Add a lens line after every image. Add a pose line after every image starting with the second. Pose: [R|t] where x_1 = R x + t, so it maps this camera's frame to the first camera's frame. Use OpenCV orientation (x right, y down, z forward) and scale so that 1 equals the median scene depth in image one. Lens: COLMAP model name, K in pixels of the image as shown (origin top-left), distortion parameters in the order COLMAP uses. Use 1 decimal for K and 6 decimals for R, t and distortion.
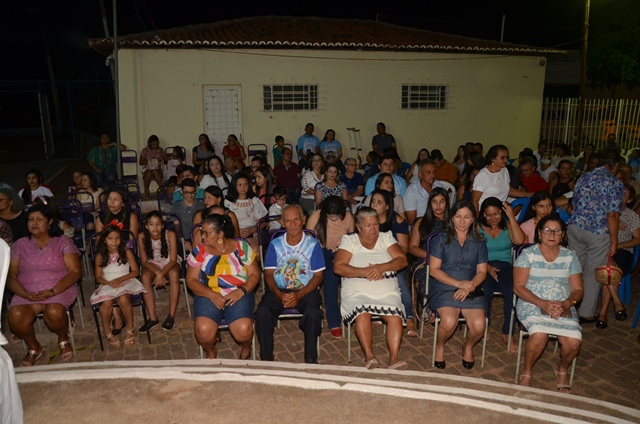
lens RADIAL K [[507.9, 0, 322.7], [0, 507.9, 219.4], [0, 0, 1]] dist [-0.148951, 0.127135]
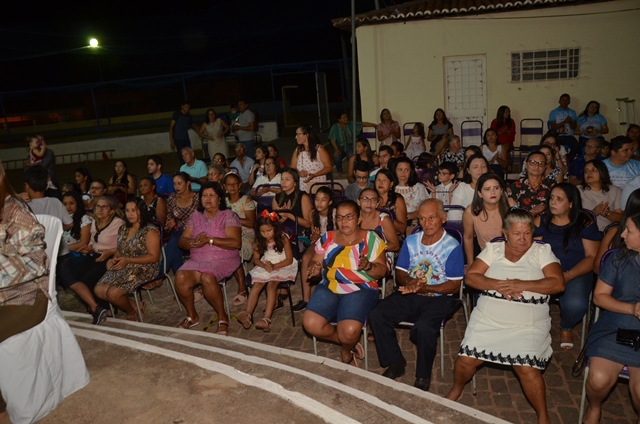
lens RADIAL K [[504.0, 0, 322.3], [0, 504.0, 221.2], [0, 0, 1]] dist [-0.151432, 0.129972]
pose [[0.833663, 0.089282, -0.545008, 0.110215], [-0.055172, 0.995373, 0.078667, -0.020278], [0.549510, -0.035513, 0.834732, 0.085244]]
